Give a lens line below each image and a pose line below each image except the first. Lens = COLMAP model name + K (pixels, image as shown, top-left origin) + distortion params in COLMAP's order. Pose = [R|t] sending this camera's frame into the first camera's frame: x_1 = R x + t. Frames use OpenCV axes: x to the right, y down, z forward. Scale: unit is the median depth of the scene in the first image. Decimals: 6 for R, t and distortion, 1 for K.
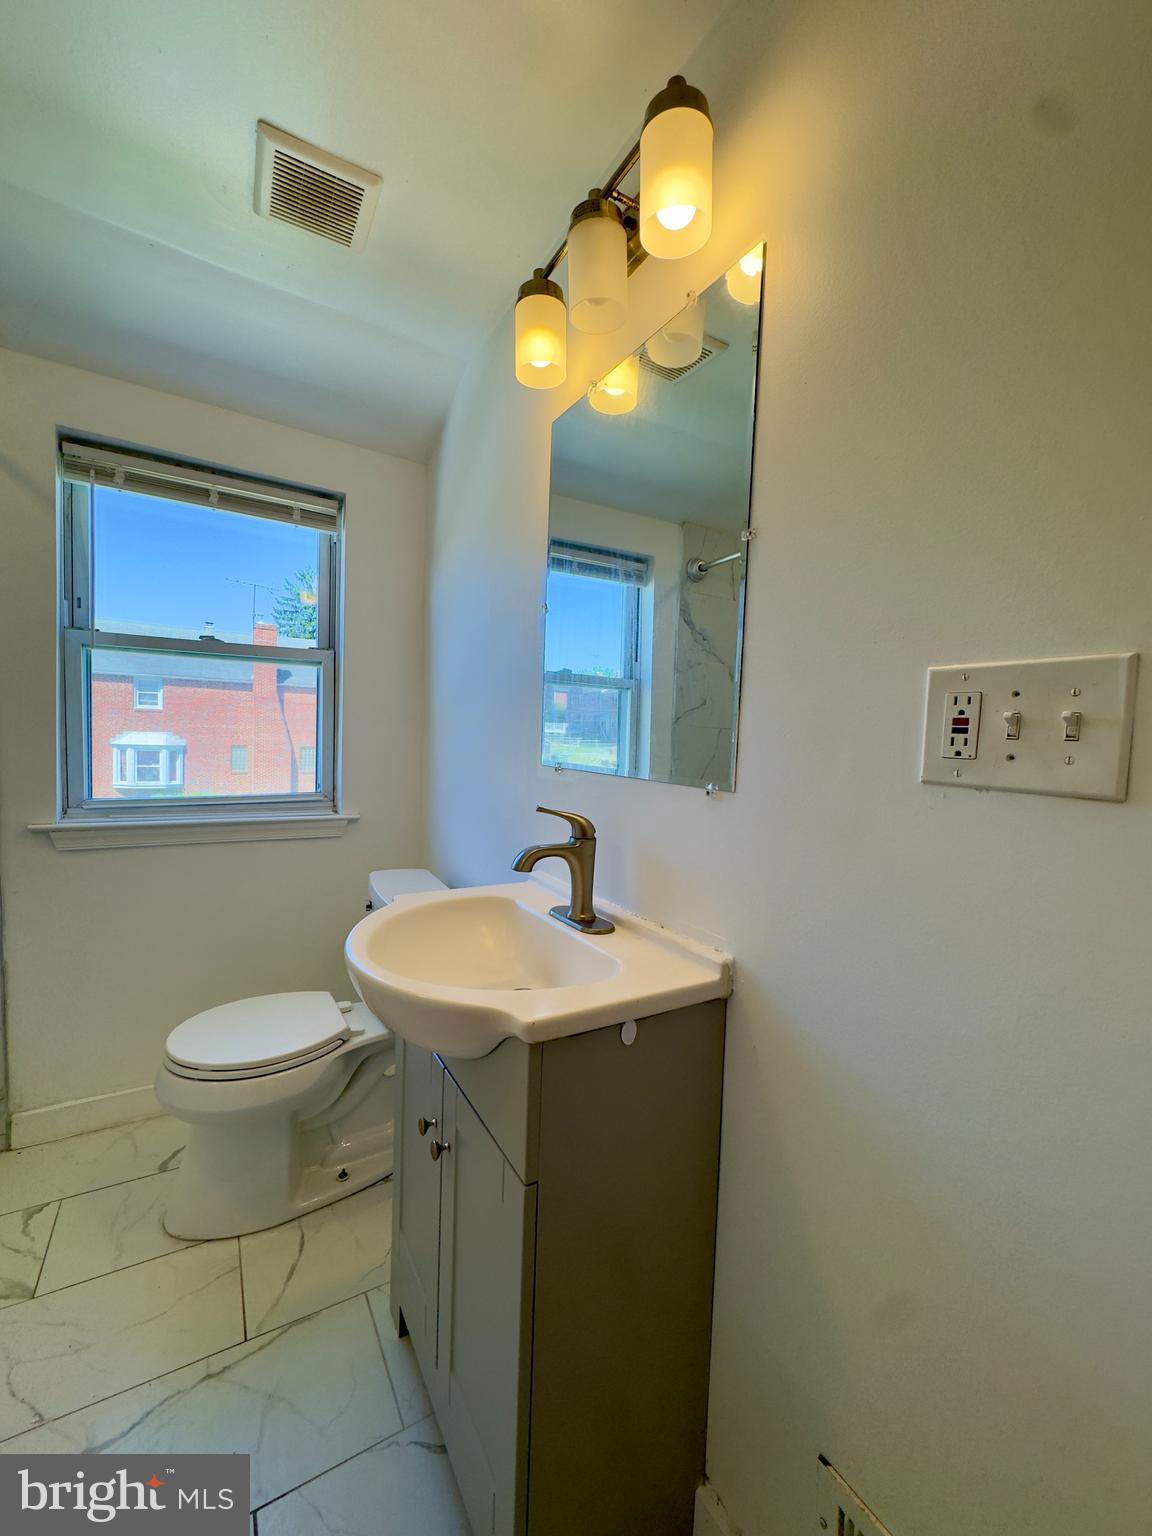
lens RADIAL K [[610.9, 0, 585.8], [0, 610.9, 771.3], [0, 0, 1]] dist [-0.001260, -0.000623]
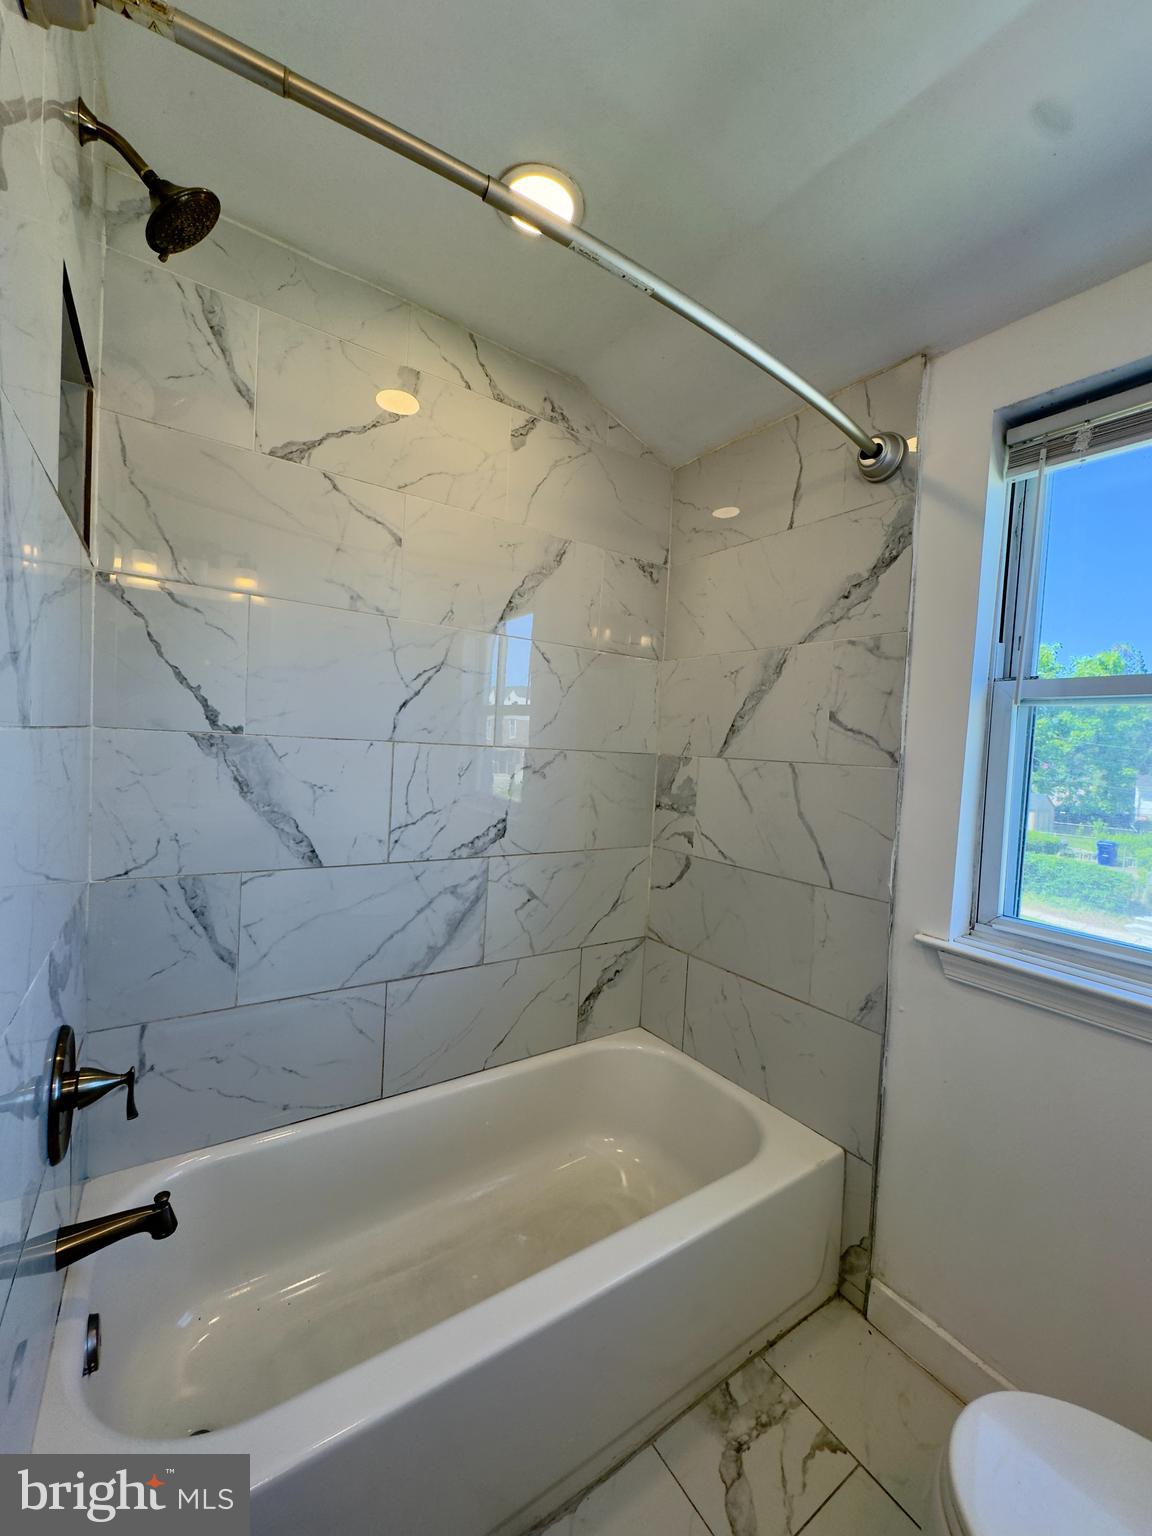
lens RADIAL K [[610.9, 0, 585.8], [0, 610.9, 771.3], [0, 0, 1]] dist [-0.001260, -0.000623]
pose [[0.046519, 0.005261, -0.998904, -0.132822], [-0.108951, 0.994047, 0.000161, -0.070064], [0.992958, 0.108824, 0.046815, 0.474987]]
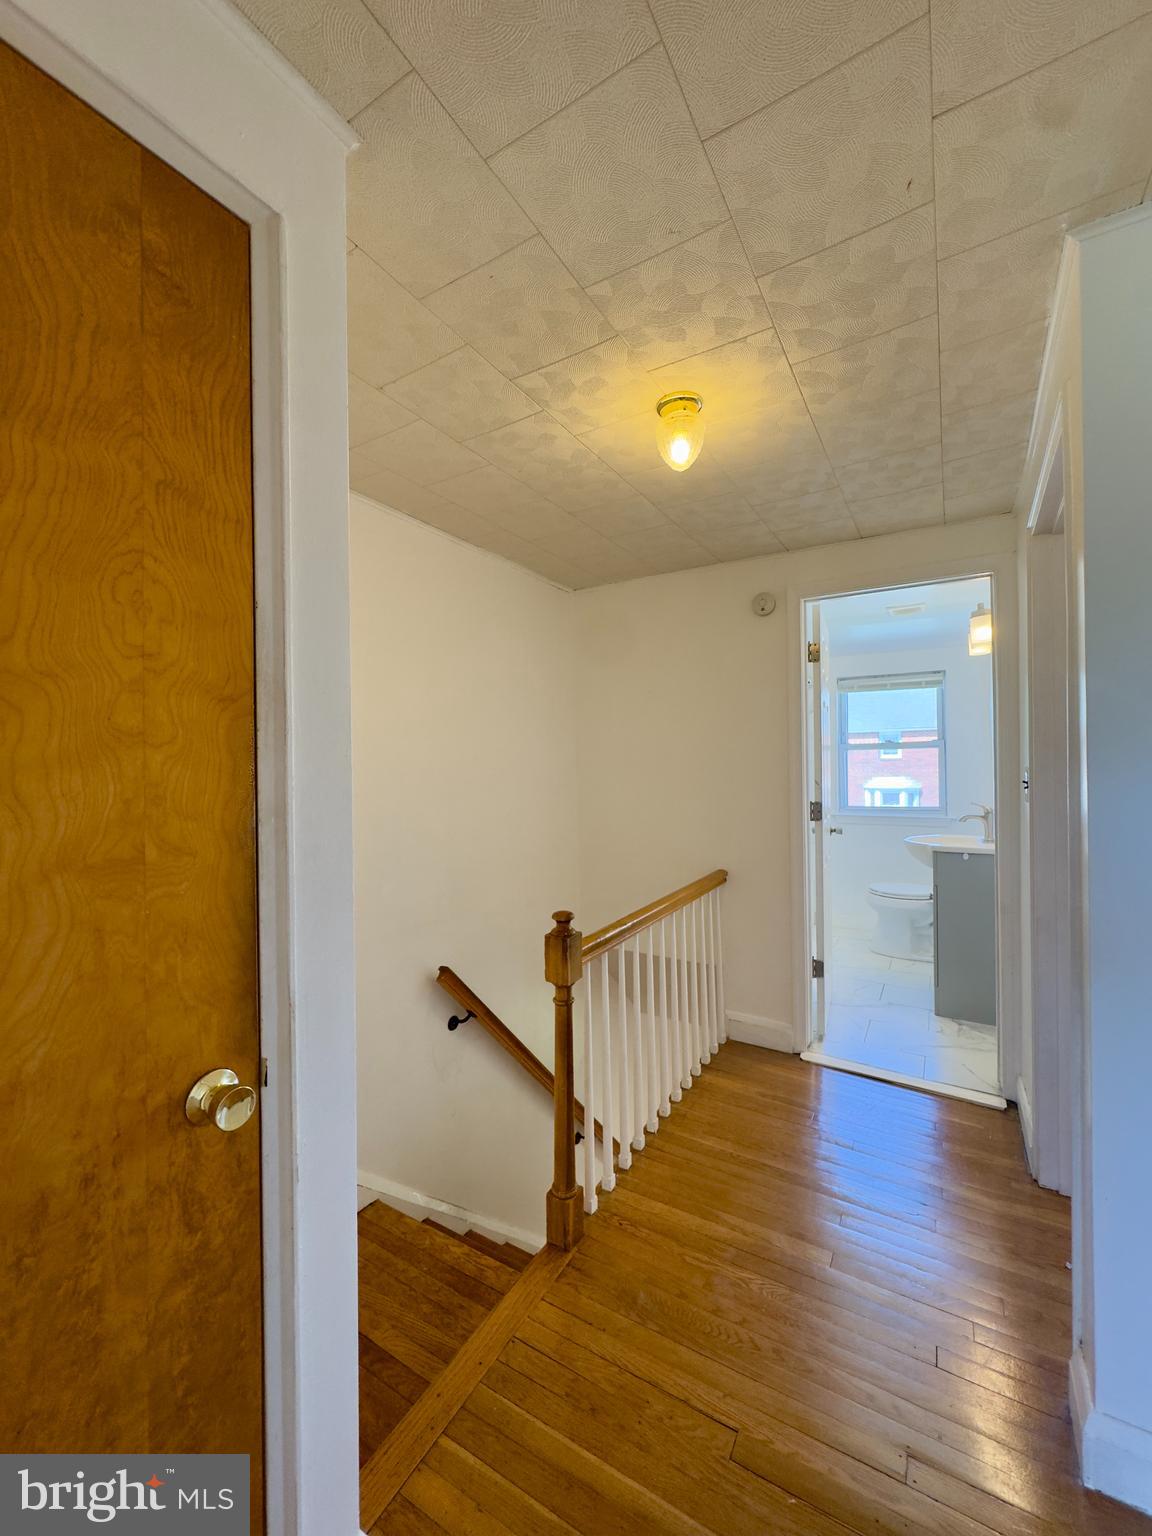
lens RADIAL K [[610.9, 0, 585.8], [0, 610.9, 771.3], [0, 0, 1]] dist [-0.001260, -0.000623]
pose [[0.459442, -0.040852, -0.887268, 1.084264], [-0.021175, 0.998154, -0.056923, 0.072997], [0.887955, 0.044941, 0.457729, -1.310589]]
